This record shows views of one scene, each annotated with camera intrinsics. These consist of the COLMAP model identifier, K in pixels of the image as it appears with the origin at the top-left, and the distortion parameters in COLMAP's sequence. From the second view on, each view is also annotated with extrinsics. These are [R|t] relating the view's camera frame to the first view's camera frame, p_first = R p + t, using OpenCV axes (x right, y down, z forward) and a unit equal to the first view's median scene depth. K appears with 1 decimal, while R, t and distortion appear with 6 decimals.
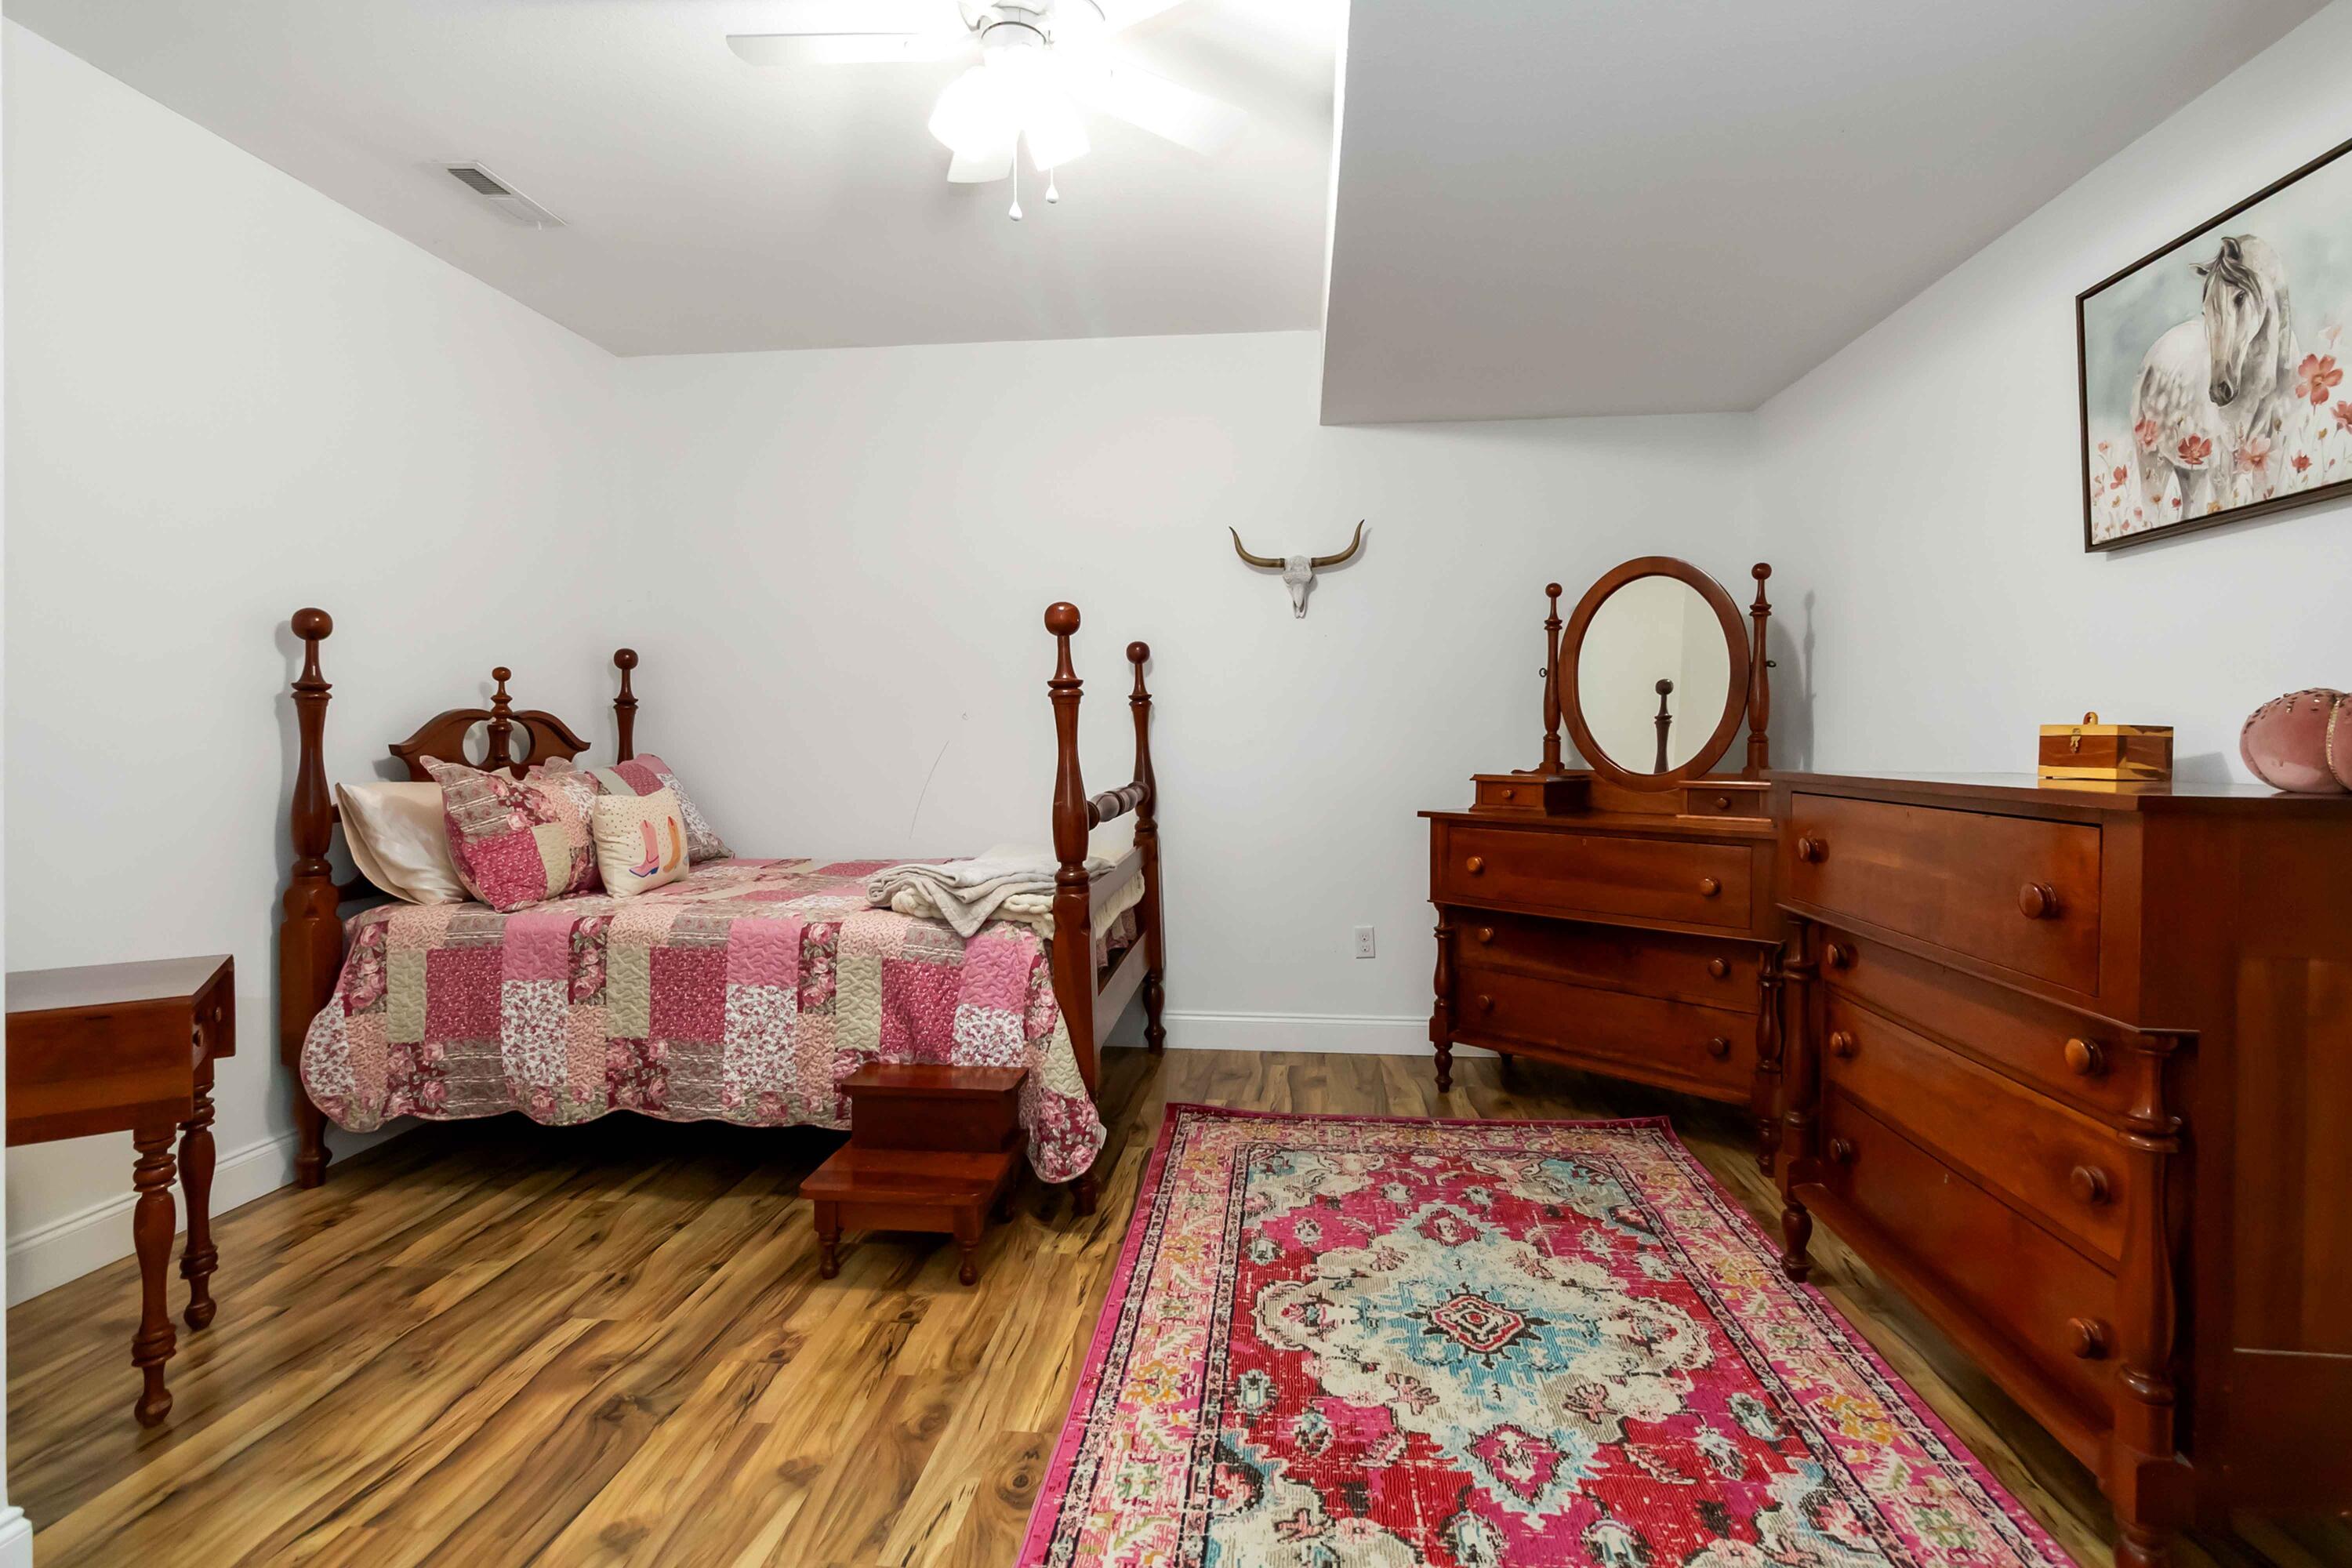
lens RADIAL K [[1117.5, 0, 1186.9], [0, 1117.5, 731.9], [0, 0, 1]] dist [0.000812, 0.000244]
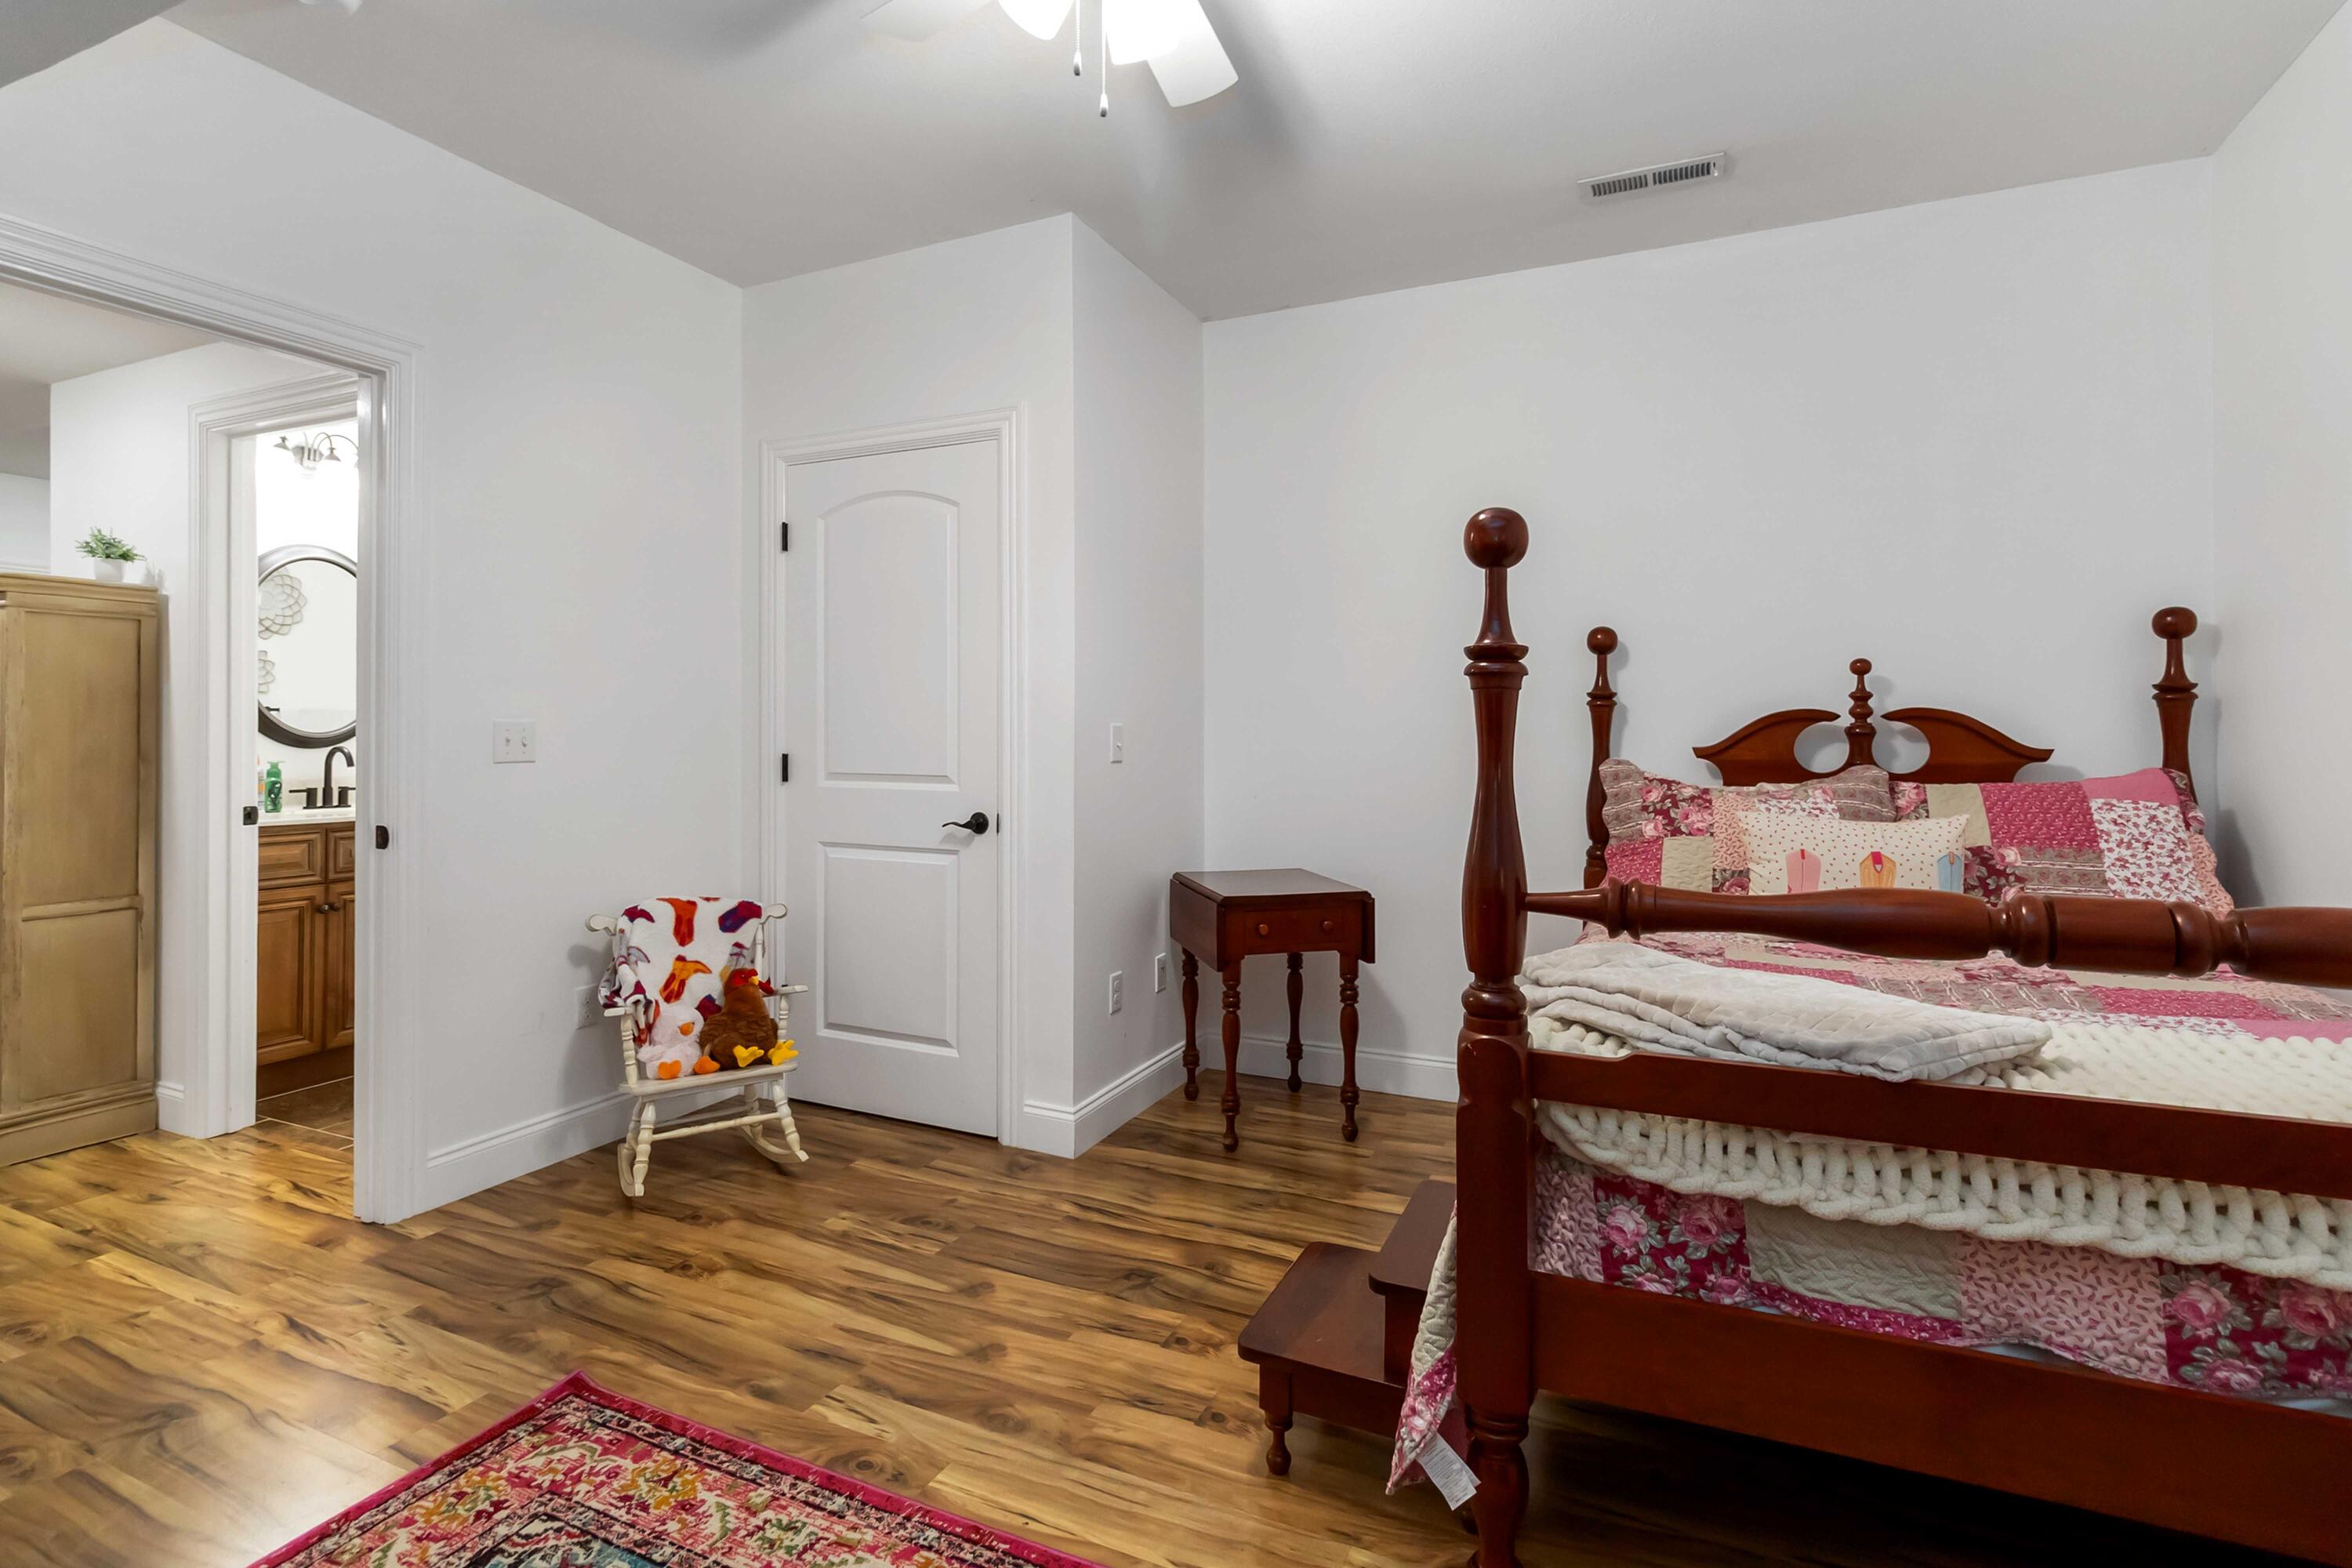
lens RADIAL K [[1117.5, 0, 1186.9], [0, 1117.5, 731.9], [0, 0, 1]] dist [0.000812, 0.000244]
pose [[-0.318543, 0.001278, -0.947908, 0.469884], [0.000253, 0.999999, 0.001264, -0.004257], [0.947908, 0.000163, -0.318543, 1.031397]]
